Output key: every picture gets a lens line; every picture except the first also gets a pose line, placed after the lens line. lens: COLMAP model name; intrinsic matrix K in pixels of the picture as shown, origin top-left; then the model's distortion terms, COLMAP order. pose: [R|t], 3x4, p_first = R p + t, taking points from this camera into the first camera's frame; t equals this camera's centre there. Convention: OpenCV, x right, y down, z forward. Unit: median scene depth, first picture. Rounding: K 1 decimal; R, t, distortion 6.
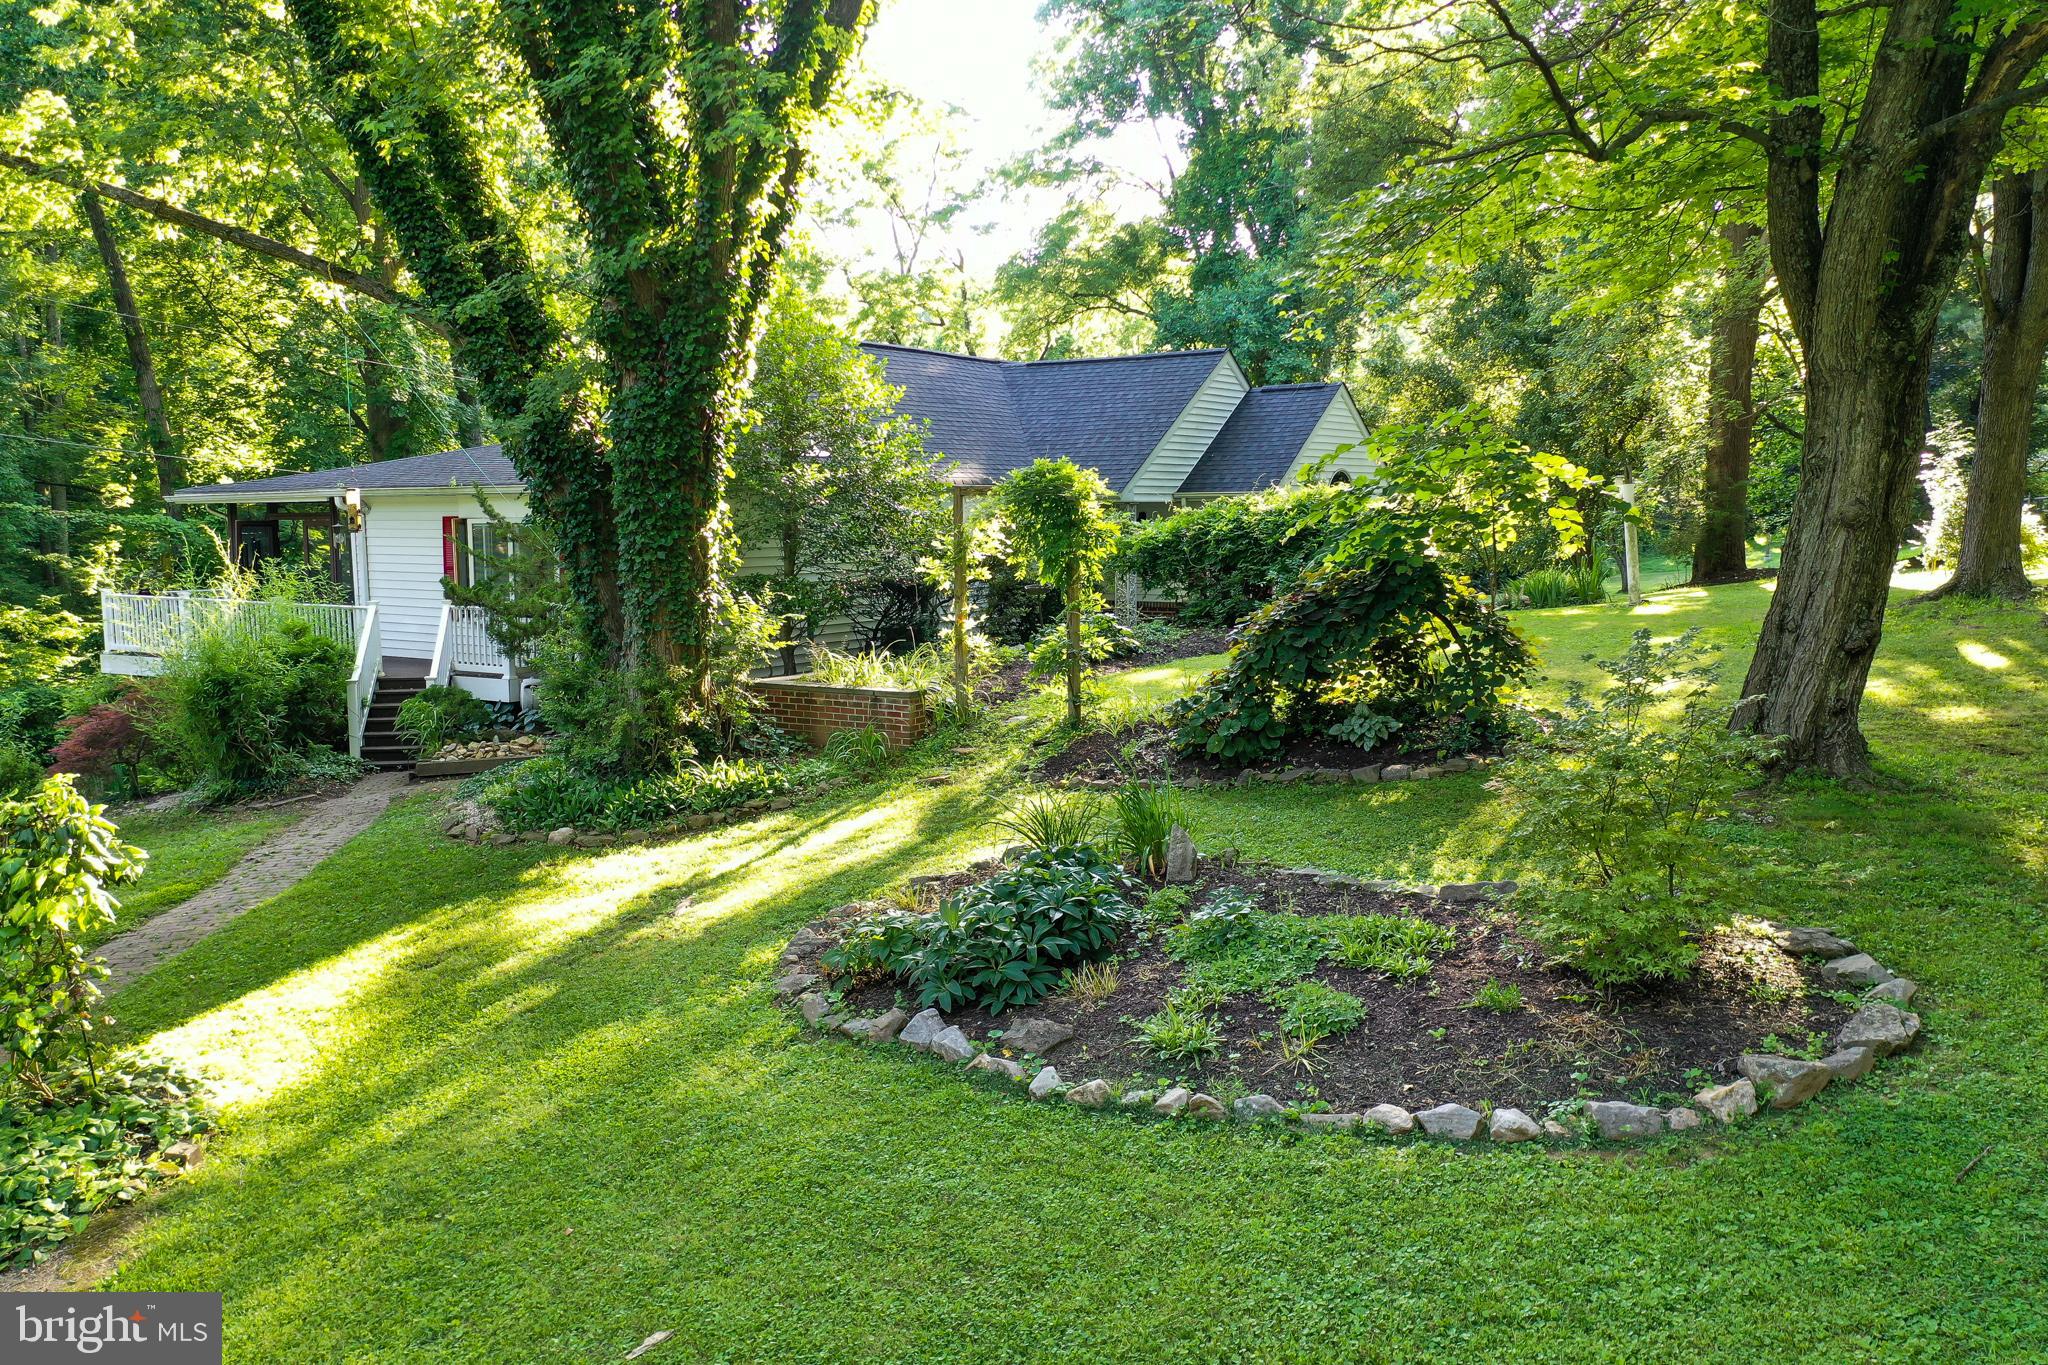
lens RADIAL K [[1608.7, 0, 1037.8], [0, 1608.7, 676.1], [0, 0, 1]] dist [0.007186, -0.005894]
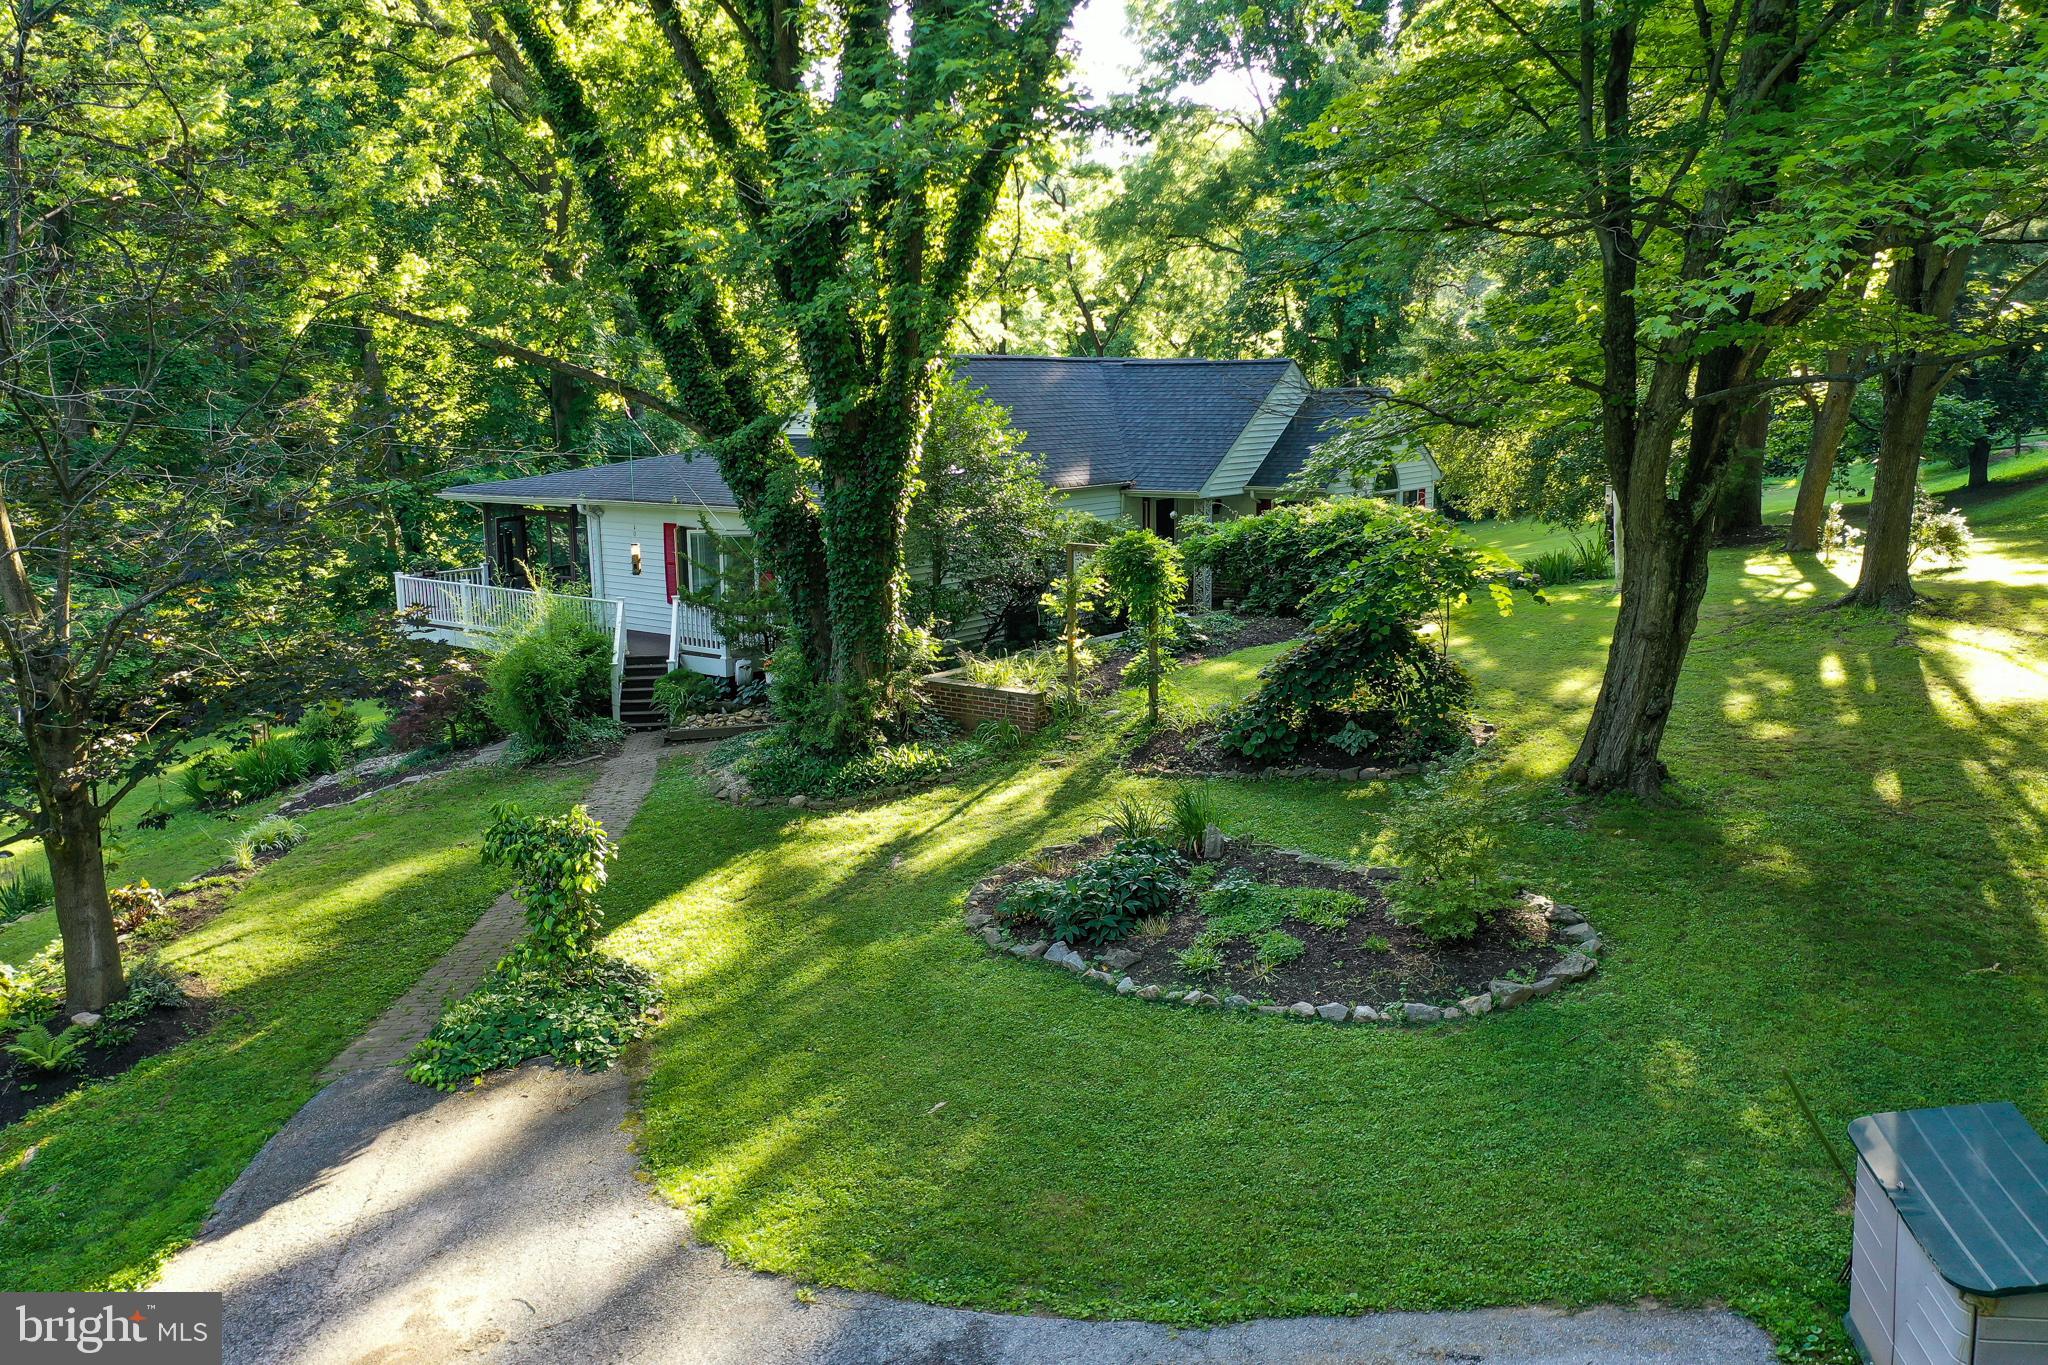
lens RADIAL K [[1608.7, 0, 1032.5], [0, 1608.7, 672.7], [0, 0, 1]] dist [0.007186, -0.005894]
pose [[0.997979, 0.006445, -0.063222, 0.006630], [-0.001596, 0.997072, 0.076448, -0.129062], [0.063530, -0.076192, 0.995067, -0.427172]]
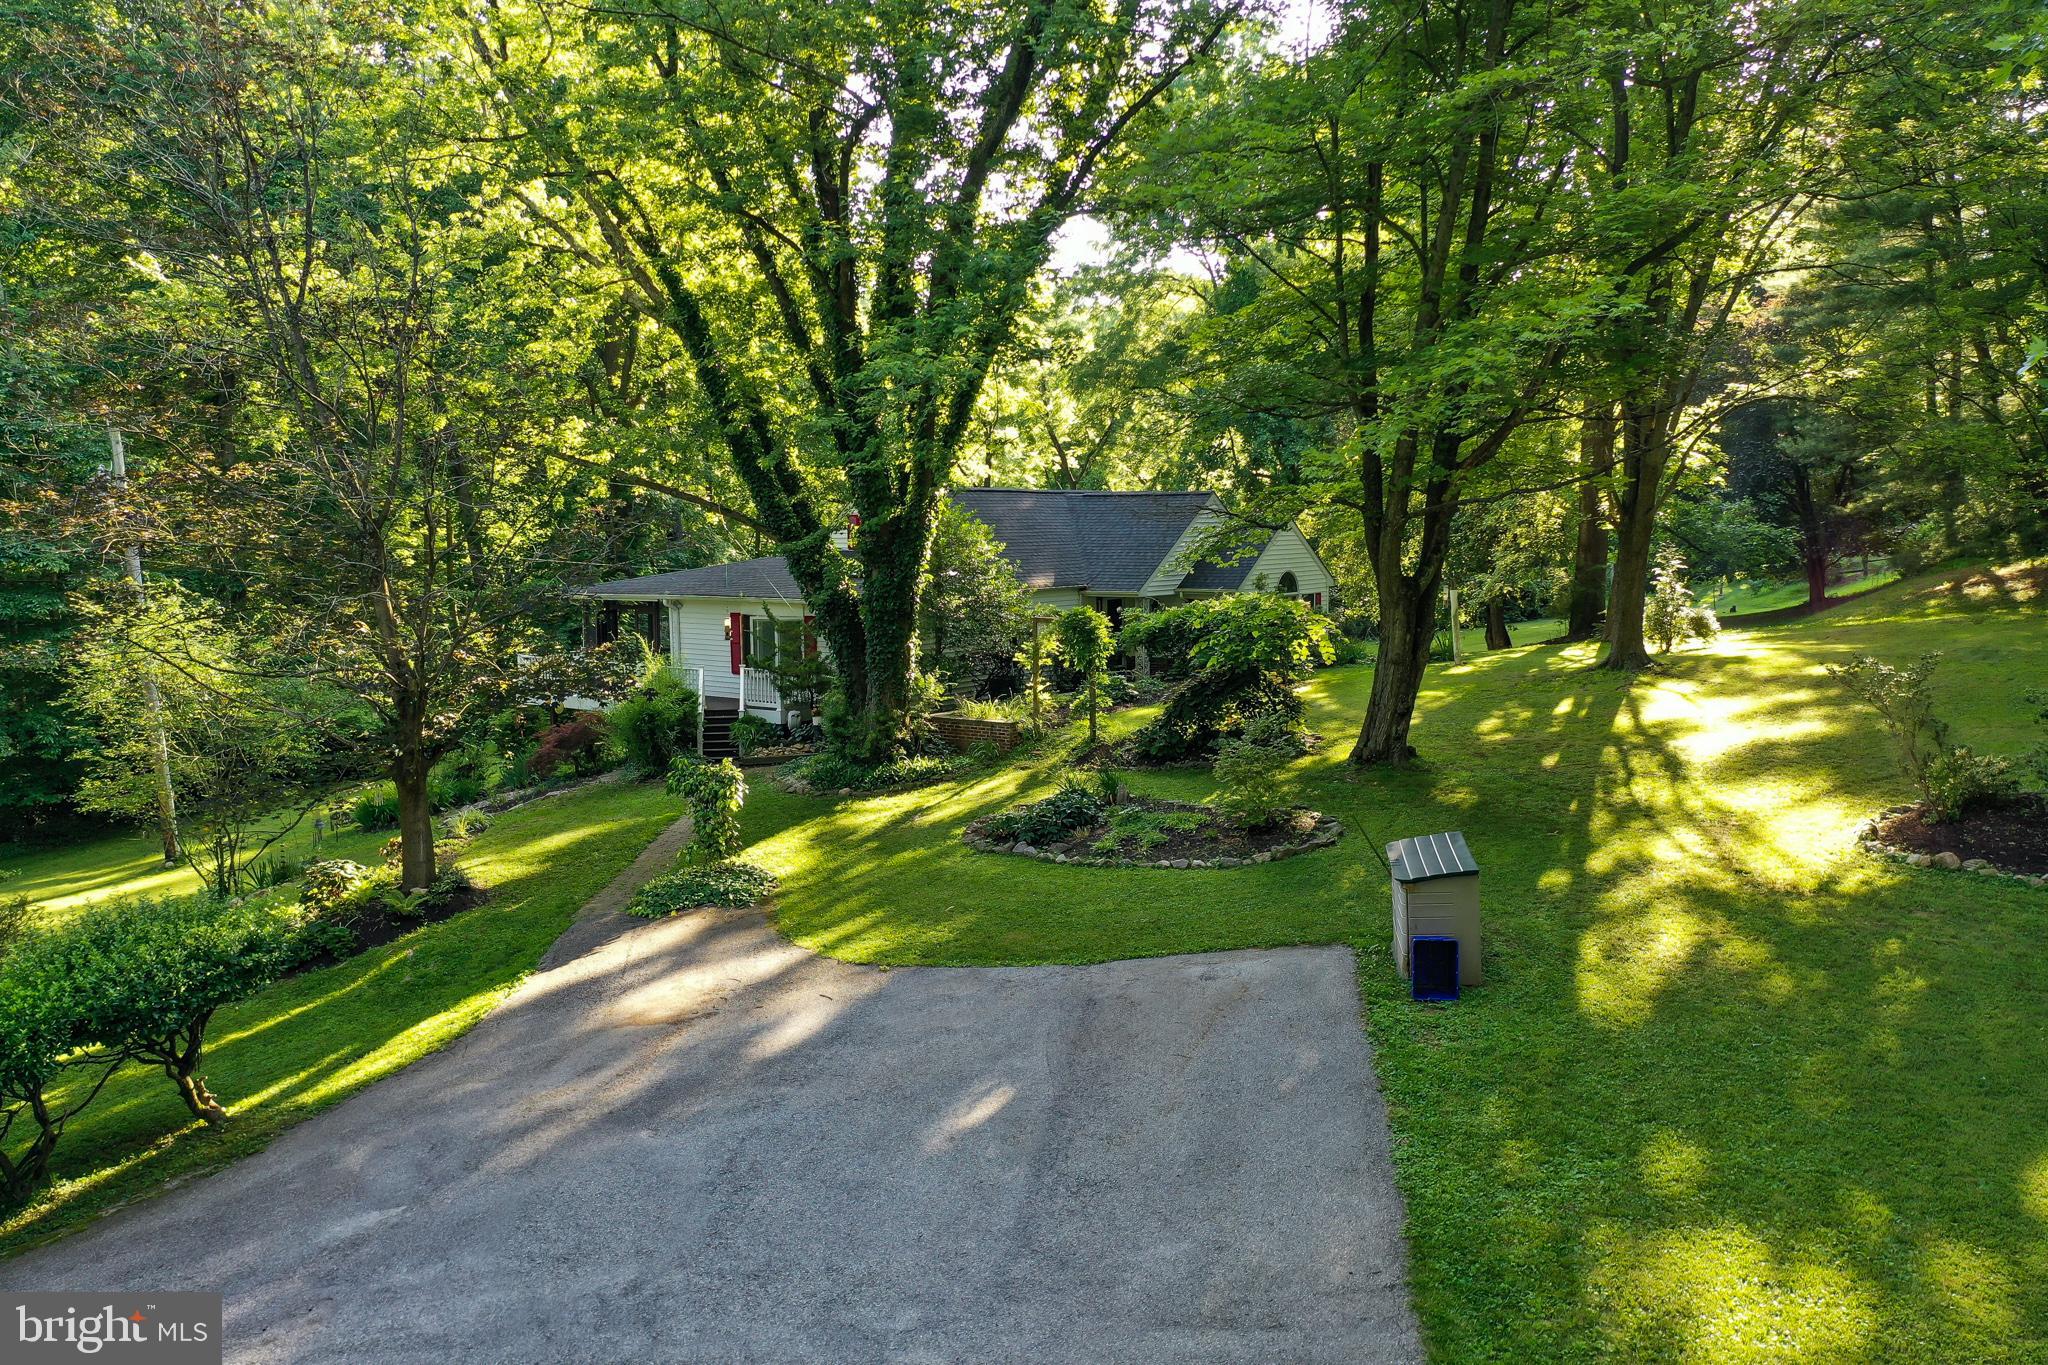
lens RADIAL K [[1608.7, 0, 1019.4], [0, 1608.7, 679.1], [0, 0, 1]] dist [0.007186, -0.005894]
pose [[0.998108, 0.003746, -0.061370, 0.059153], [-0.003862, 0.999991, -0.001777, -0.045170], [0.061363, 0.002011, 0.998113, -1.086394]]
